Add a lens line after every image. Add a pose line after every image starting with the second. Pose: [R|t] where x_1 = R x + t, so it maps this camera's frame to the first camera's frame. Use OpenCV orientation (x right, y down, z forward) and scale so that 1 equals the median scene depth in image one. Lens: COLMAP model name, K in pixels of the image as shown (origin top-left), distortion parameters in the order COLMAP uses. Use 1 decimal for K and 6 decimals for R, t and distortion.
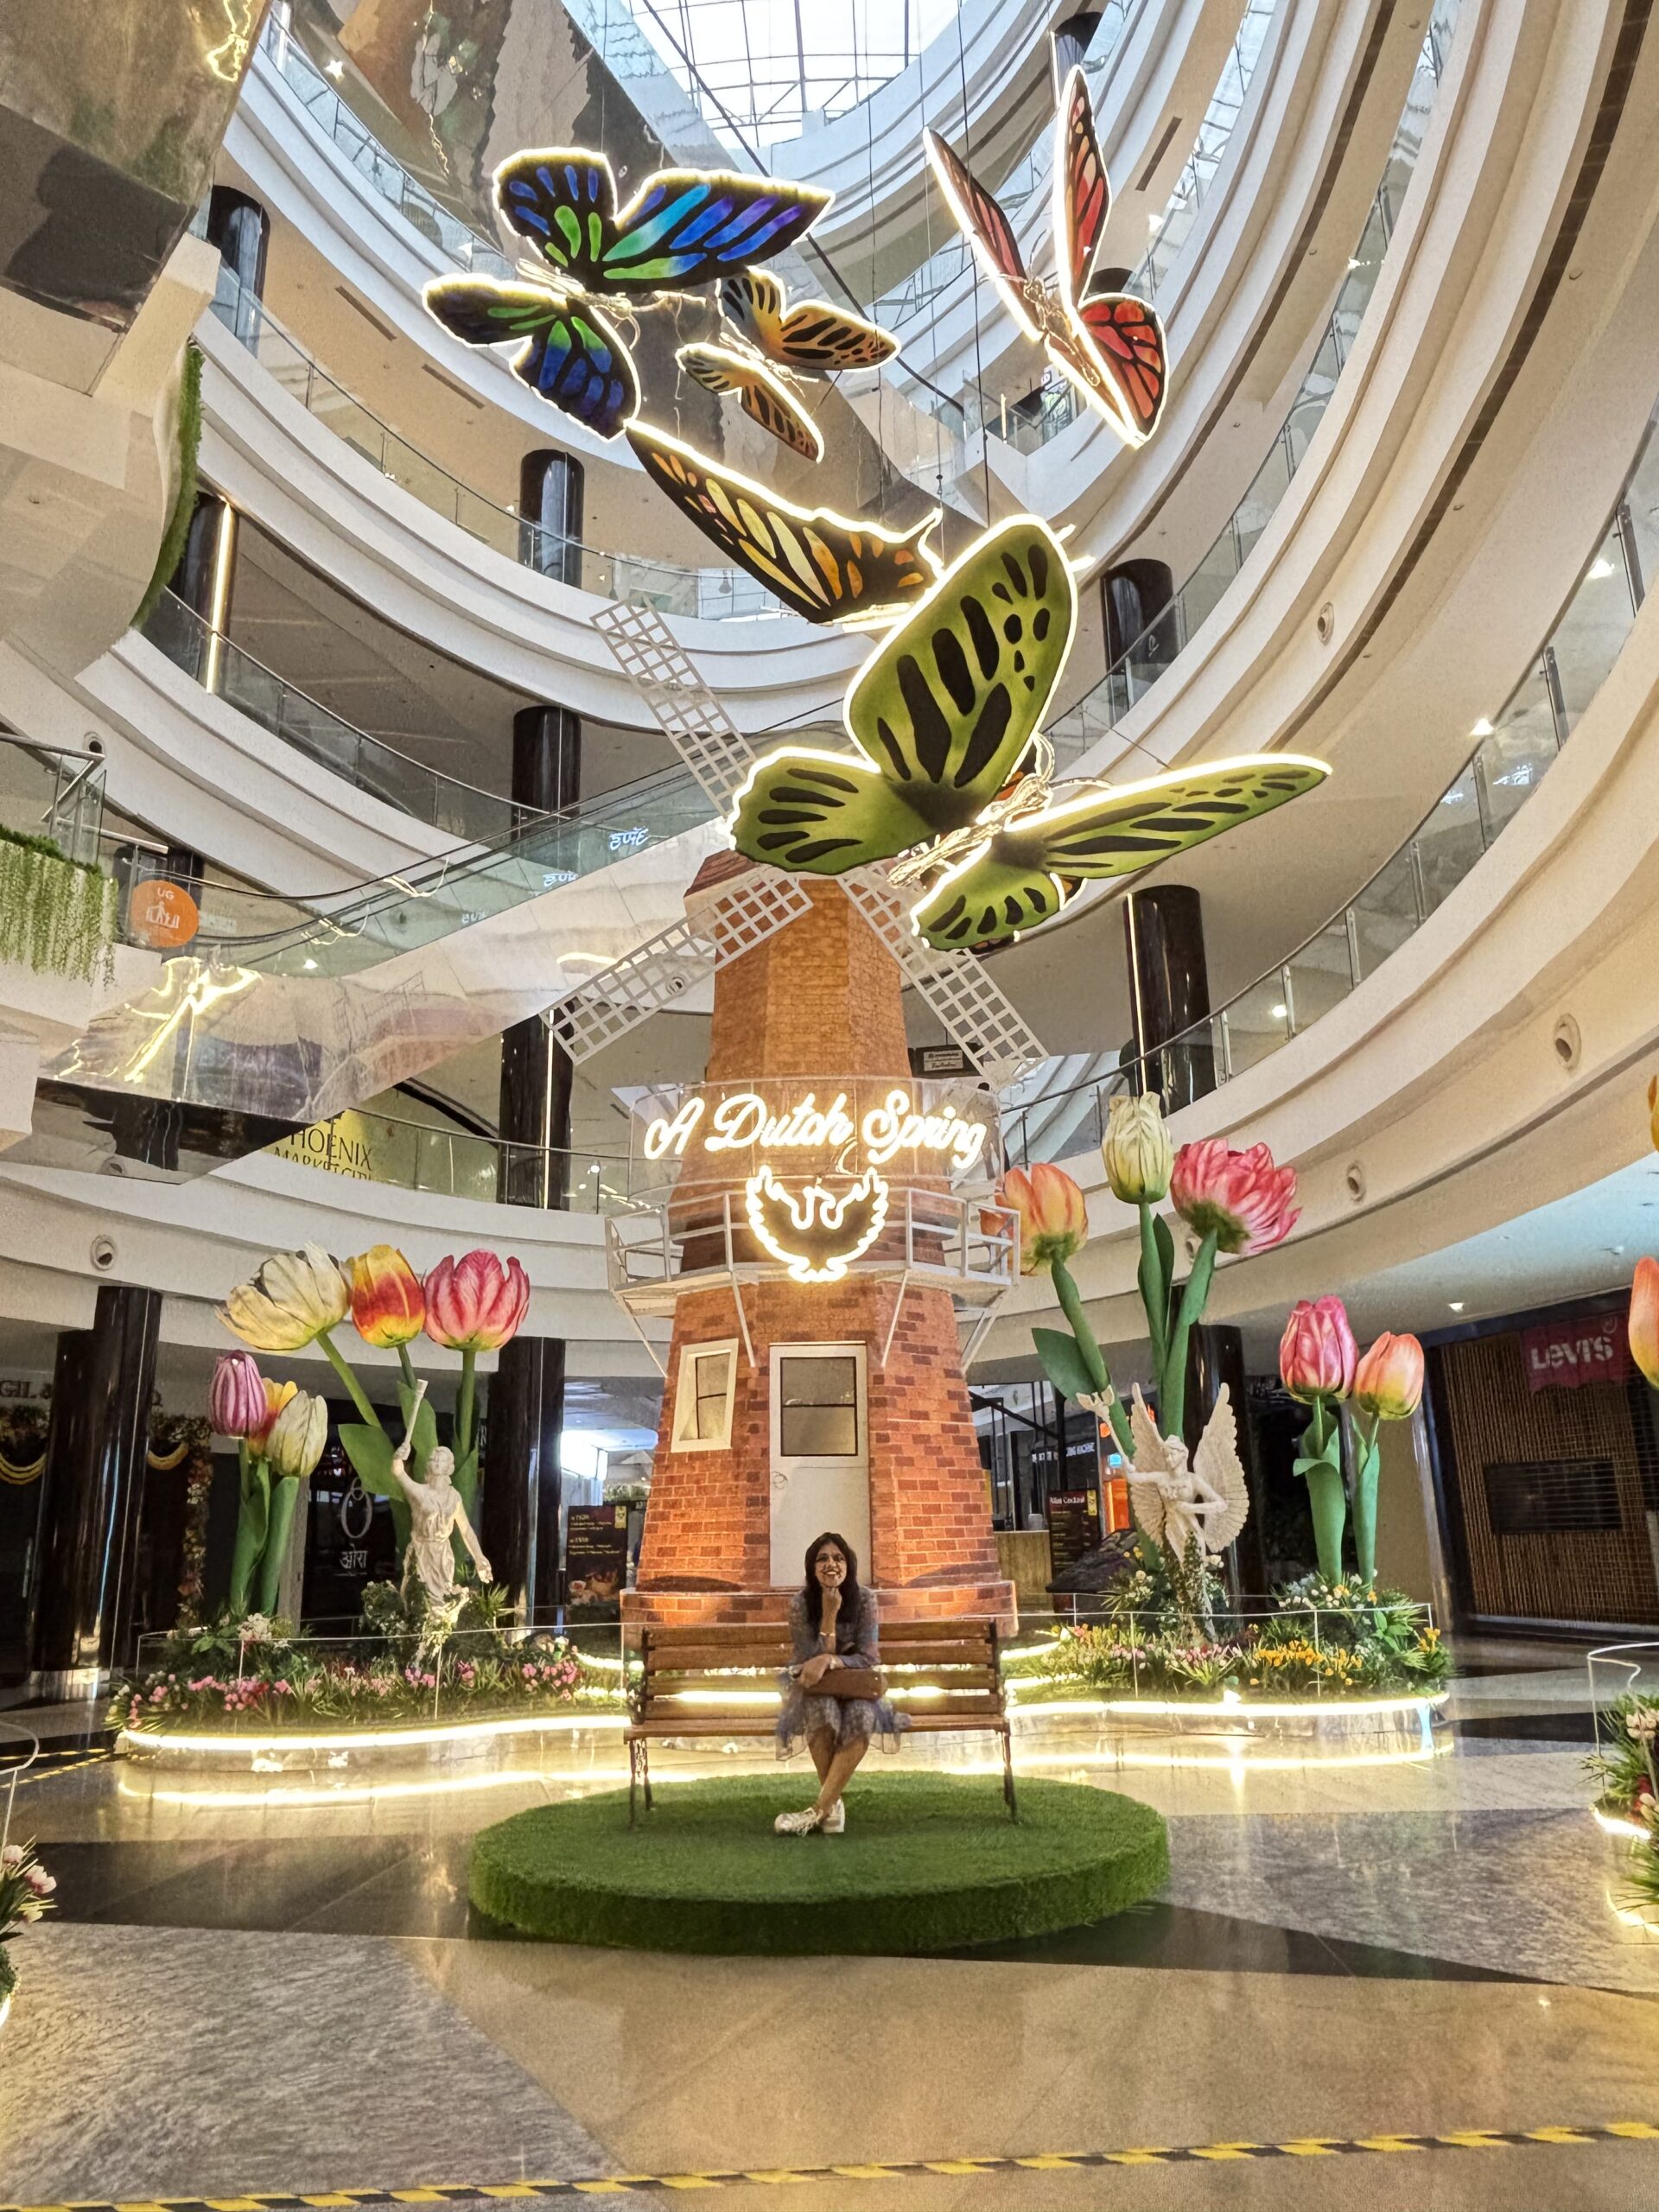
lens RADIAL K [[1487.6, 0, 846.1], [0, 1487.6, 1116.6], [0, 0, 1]] dist [0.029380, -0.035062]
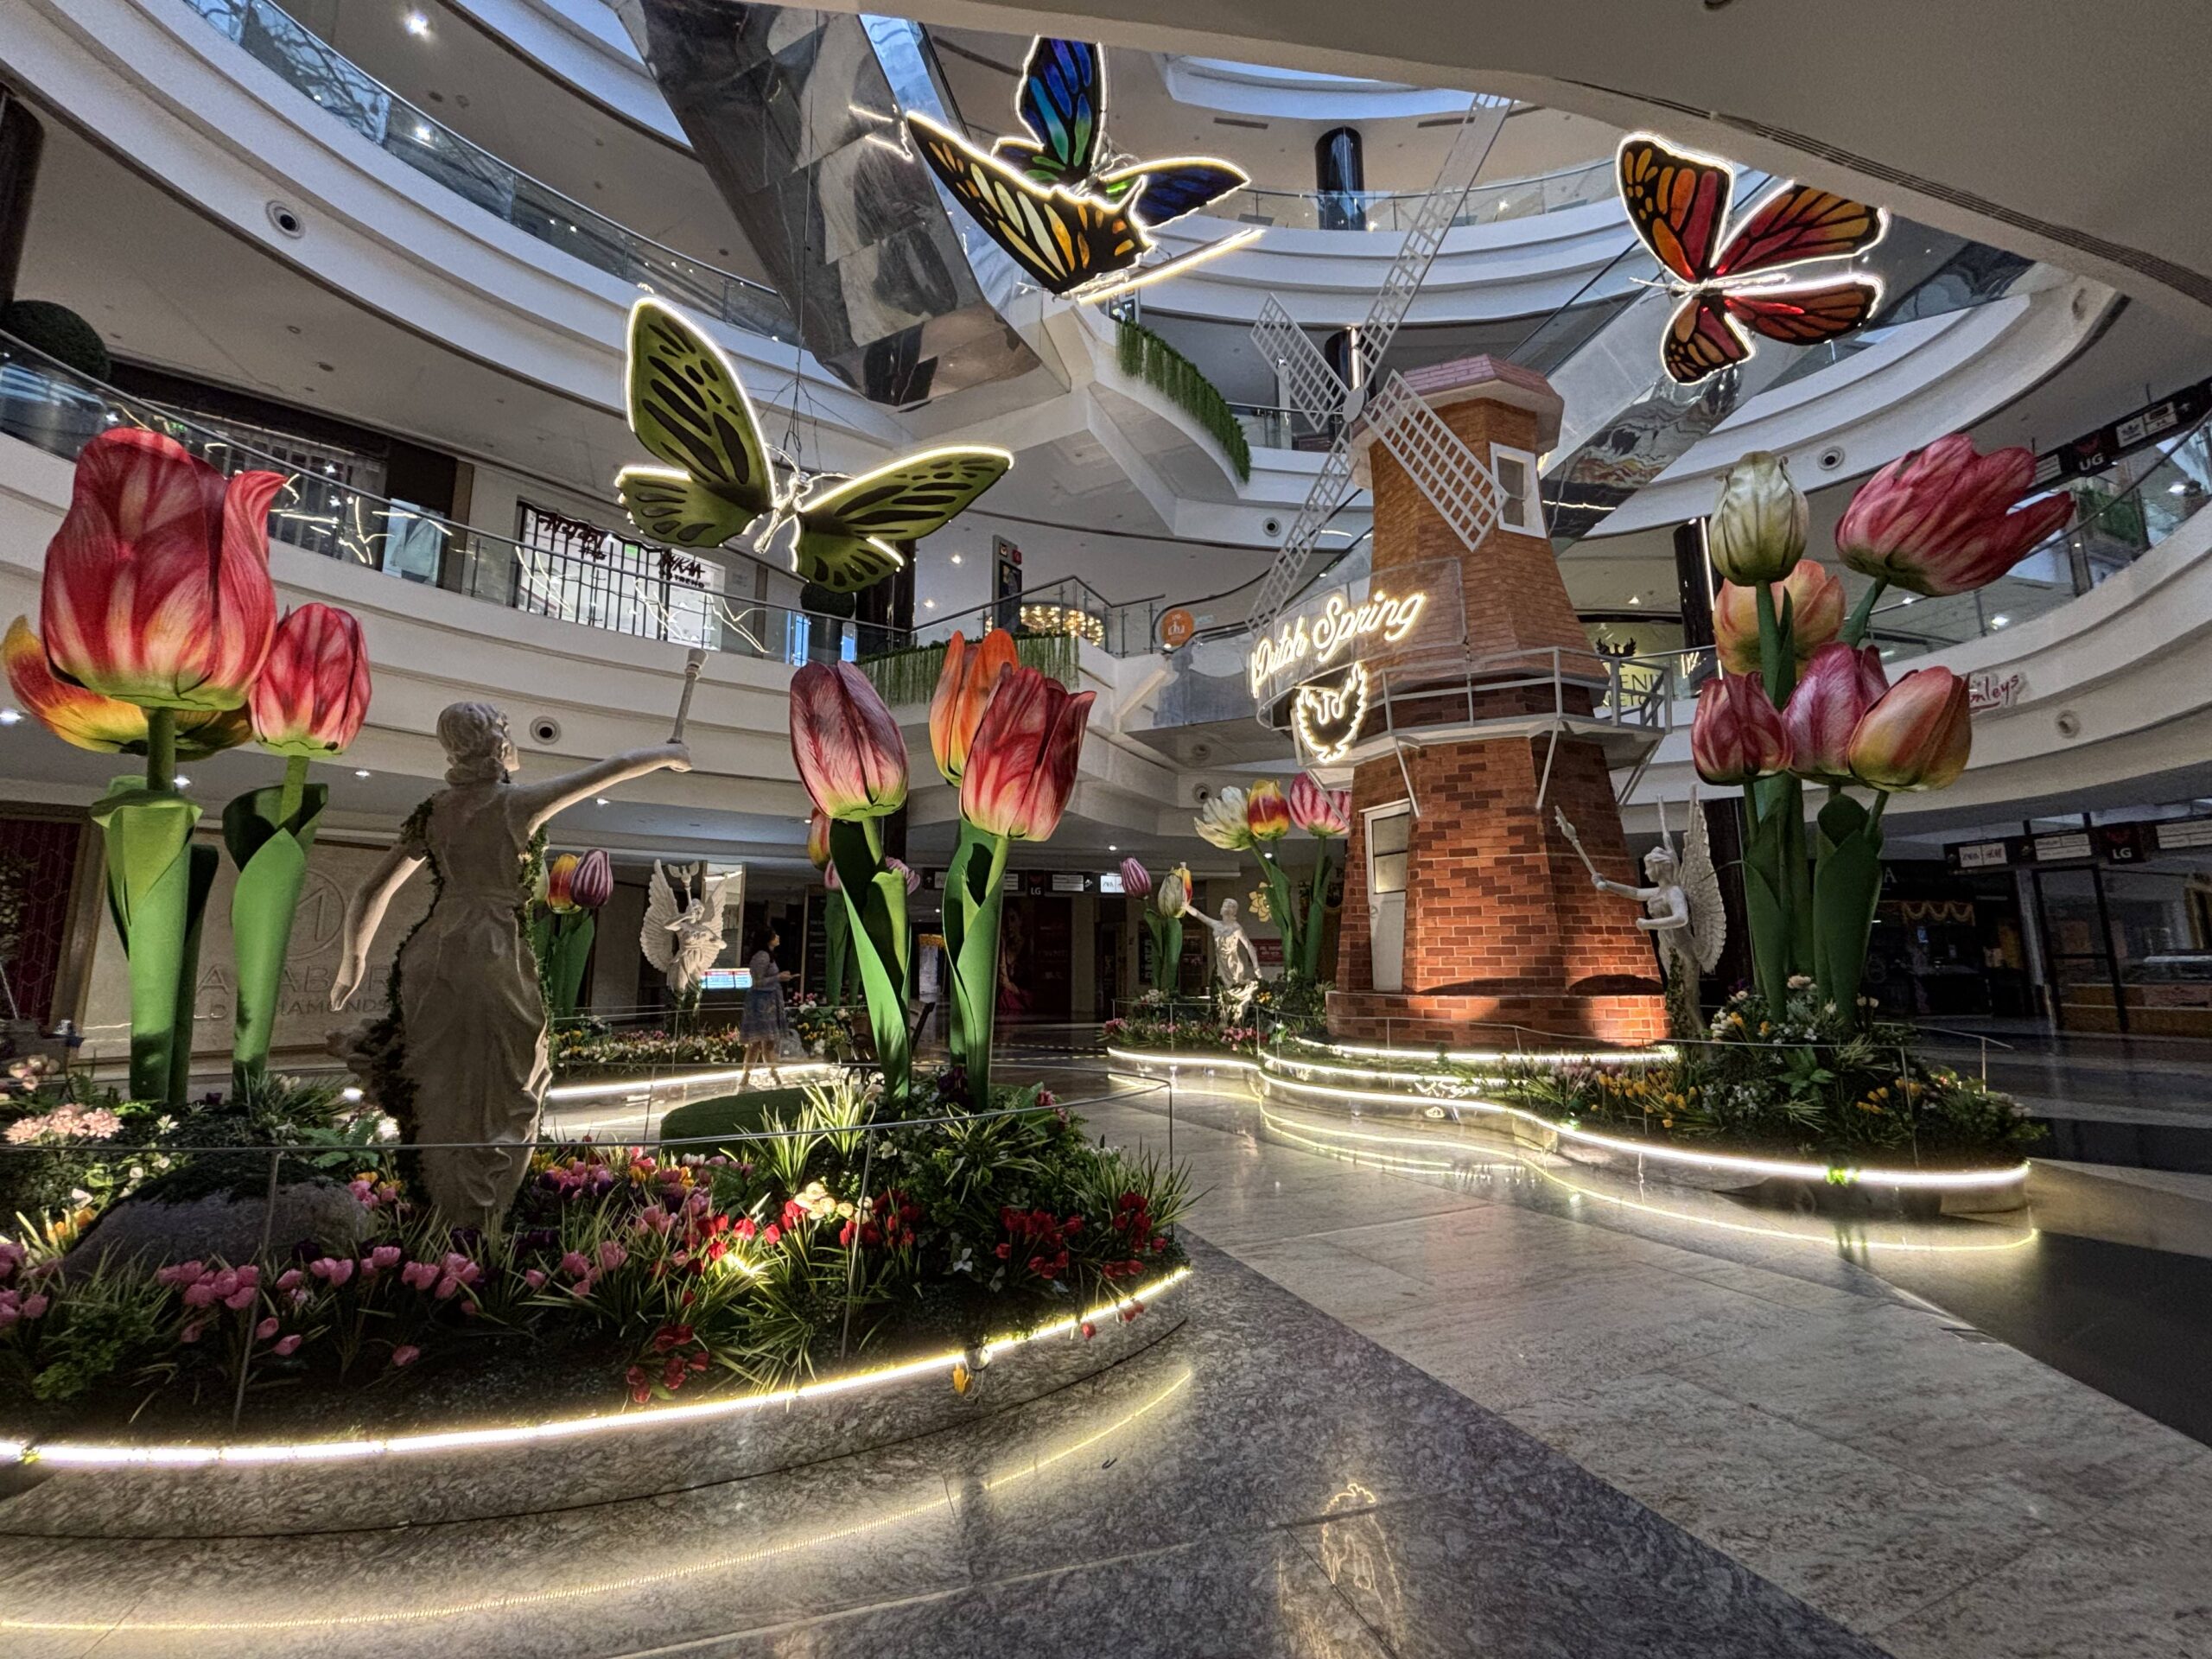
lens RADIAL K [[929.1, 0, 1097.8], [0, 929.1, 830.2], [0, 0, 1]] dist [-0.014639, 0.000144]
pose [[0.354771, -0.118130, -0.927460, 0.612784], [0.246943, 0.968599, -0.028909, 0.133526], [0.901752, -0.218773, 0.372802, 0.476271]]
